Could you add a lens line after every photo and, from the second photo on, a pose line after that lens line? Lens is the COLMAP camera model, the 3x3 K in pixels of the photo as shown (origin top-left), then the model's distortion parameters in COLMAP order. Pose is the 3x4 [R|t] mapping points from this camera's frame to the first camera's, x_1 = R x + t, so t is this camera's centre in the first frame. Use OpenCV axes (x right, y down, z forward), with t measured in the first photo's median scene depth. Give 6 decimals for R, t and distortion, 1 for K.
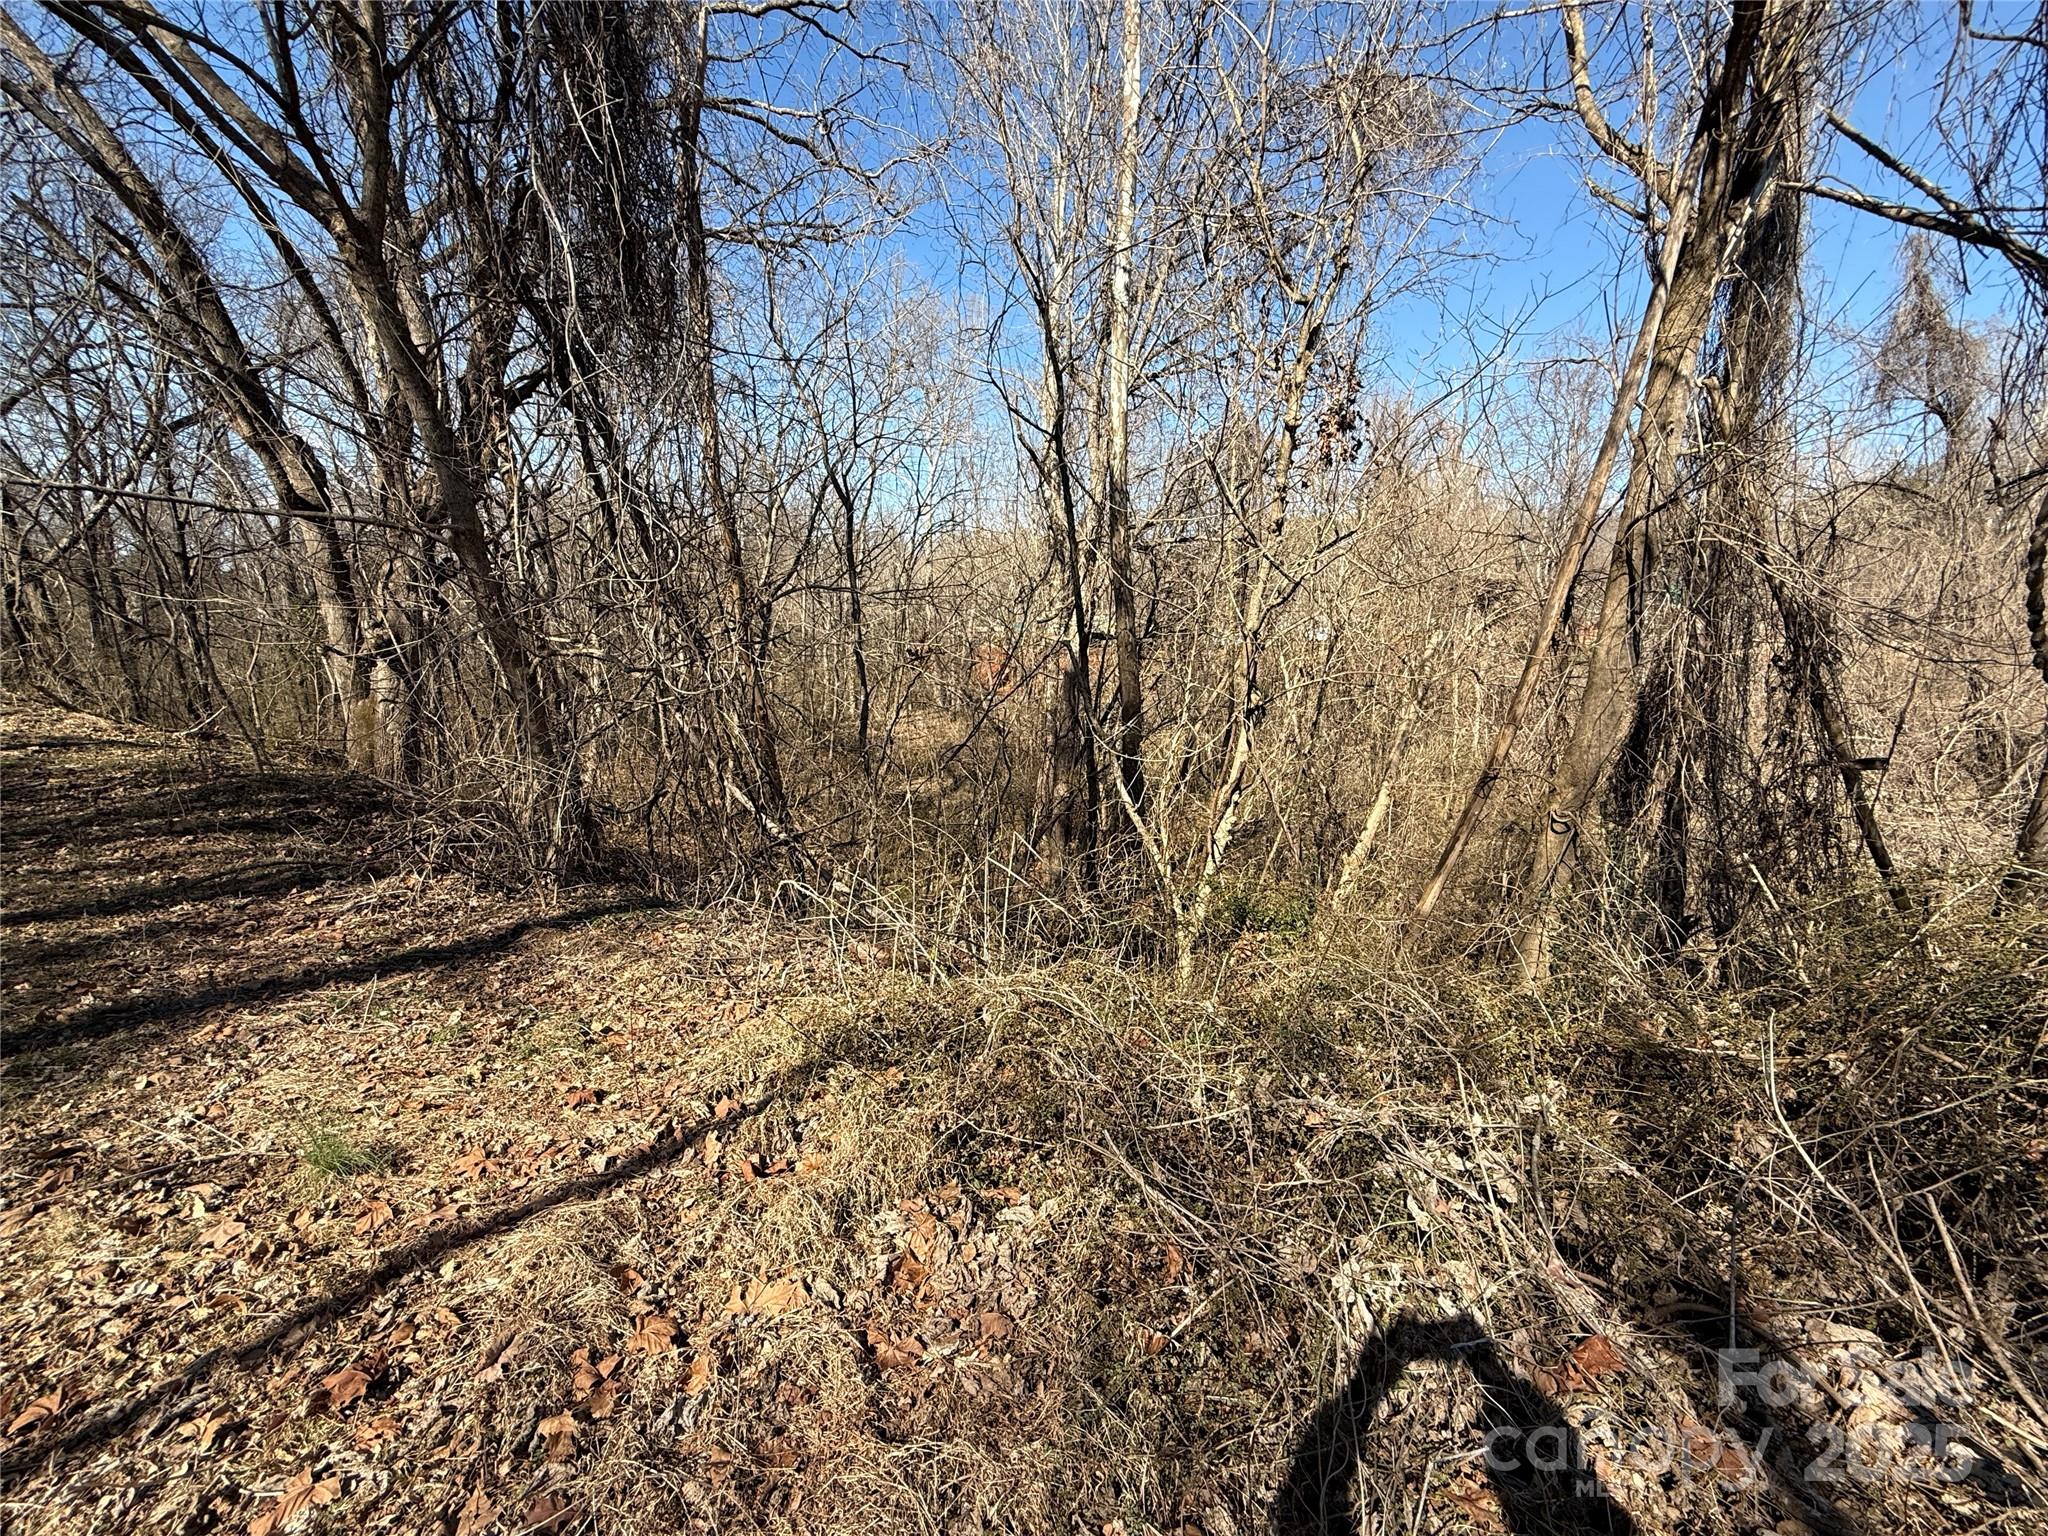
lens RADIAL K [[812.9, 0, 1021.9], [0, 812.9, 762.0], [0, 0, 1]] dist [0.000044, 0.000256]
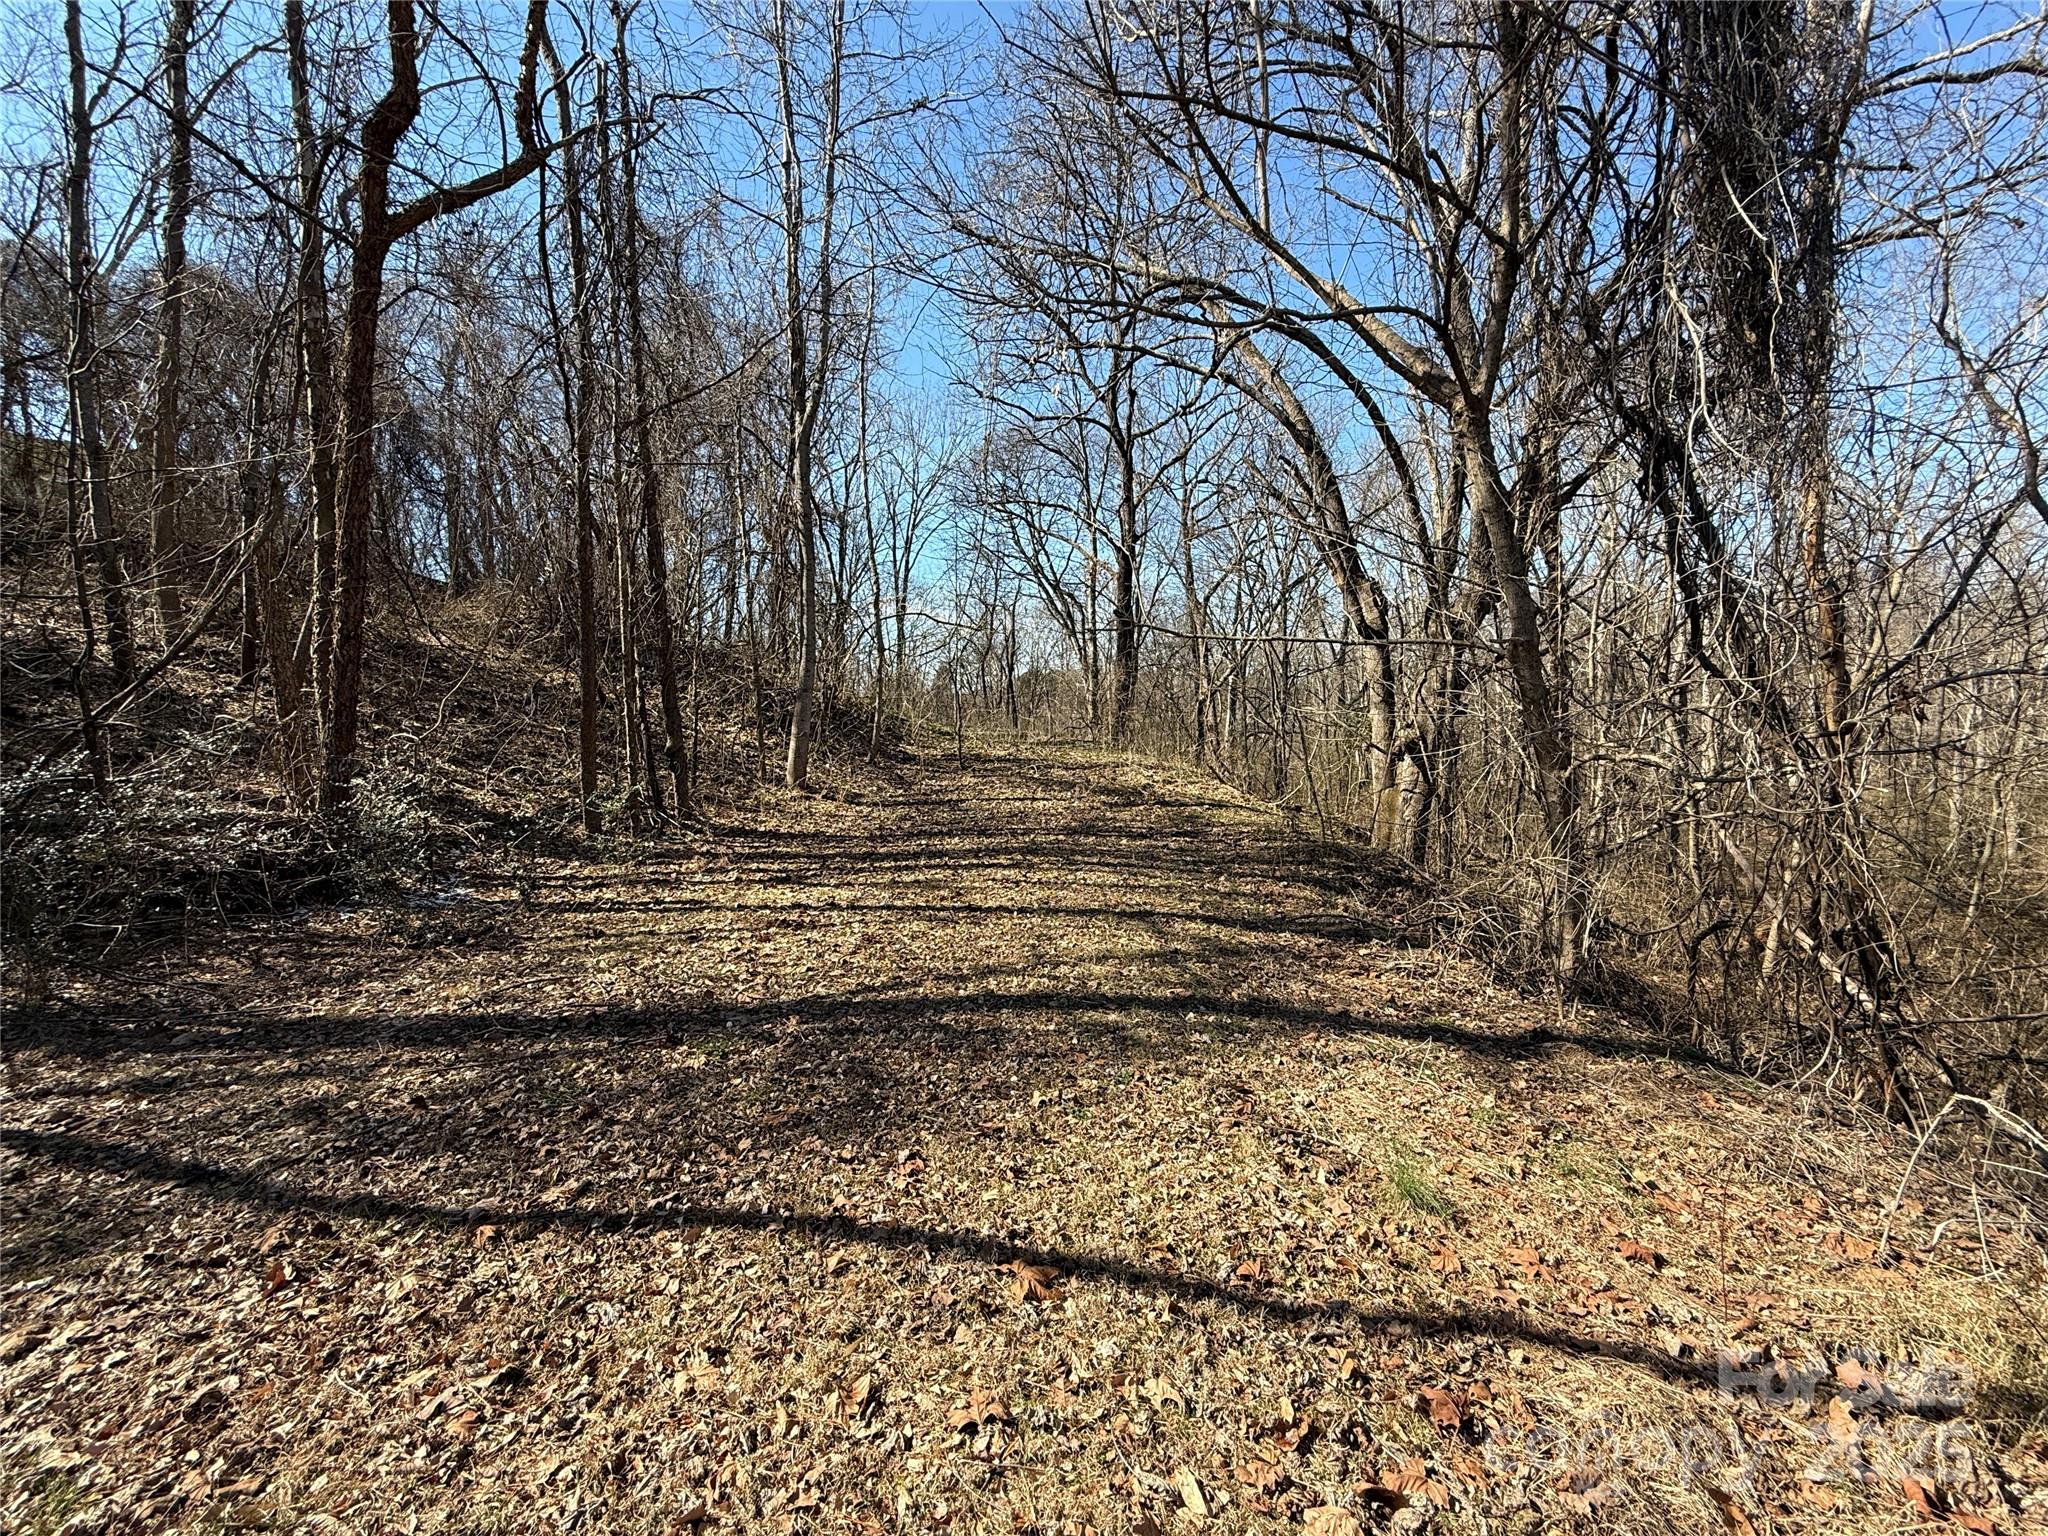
lens RADIAL K [[812.9, 0, 1026.4], [0, 812.9, 765.4], [0, 0, 1]] dist [0.000044, 0.000256]
pose [[0.468134, 0.041482, -0.882683, -0.057837], [-0.142494, 0.989369, -0.029076, -0.001053], [0.872093, 0.139388, 0.469068, -0.068371]]
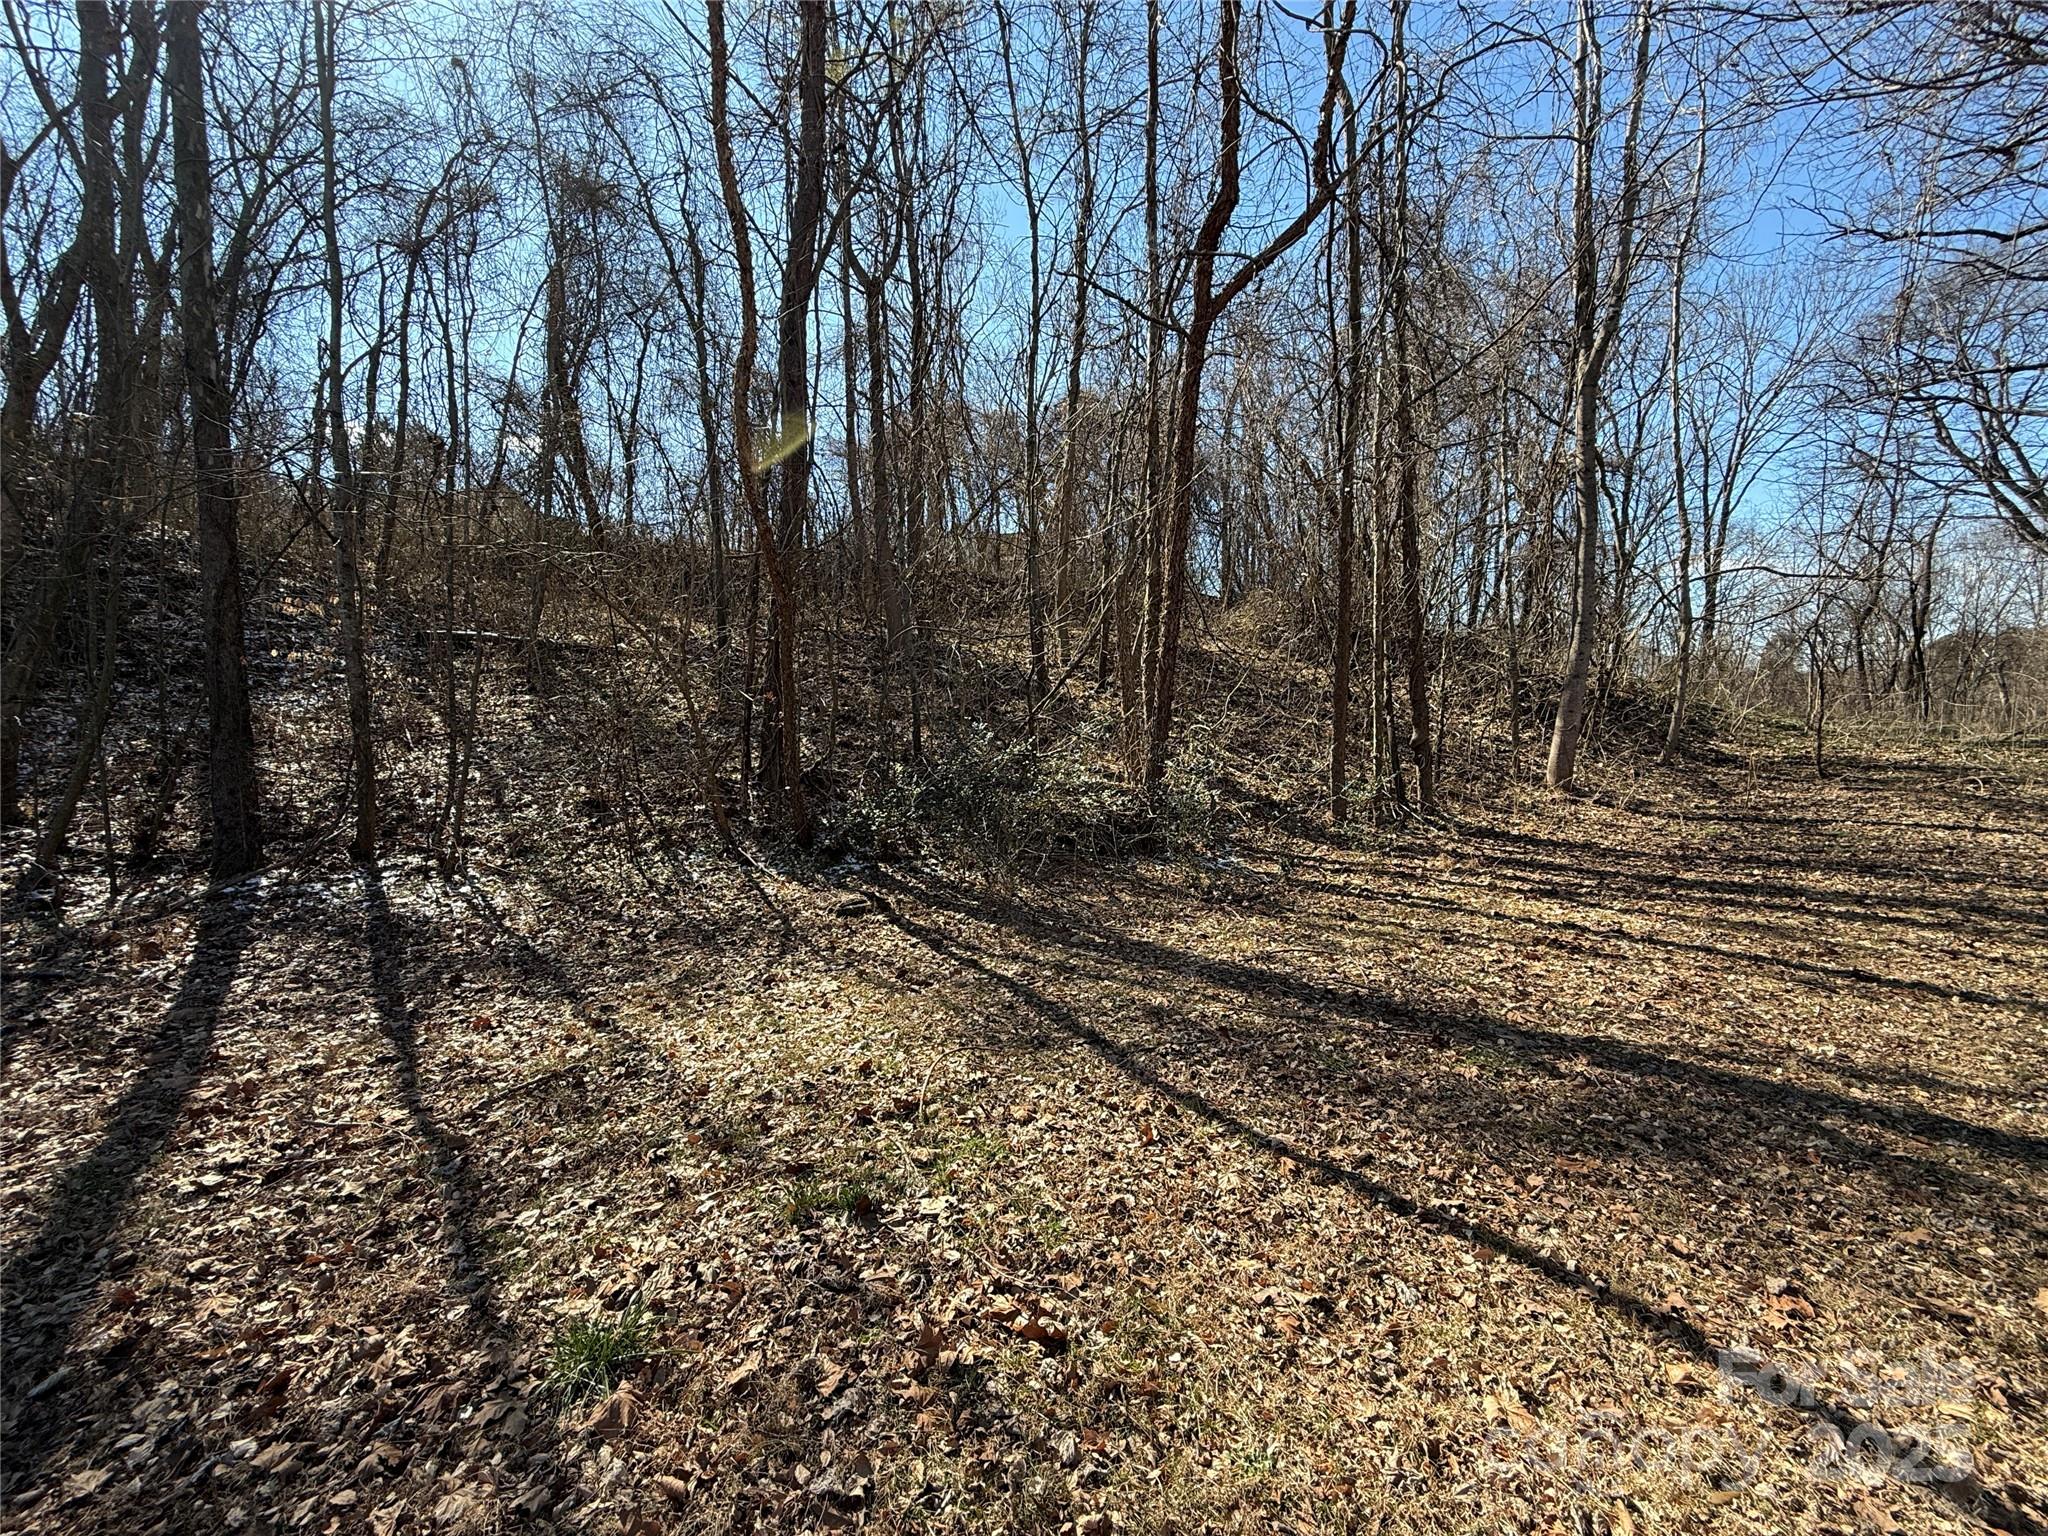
lens RADIAL K [[812.9, 0, 1023.2], [0, 812.9, 768.9], [0, 0, 1]] dist [0.000044, 0.000256]
pose [[-0.348730, 0.057504, -0.935458, -0.059182], [-0.149486, 0.981926, 0.116087, 0.007460], [0.925225, 0.180320, -0.333830, -0.145291]]
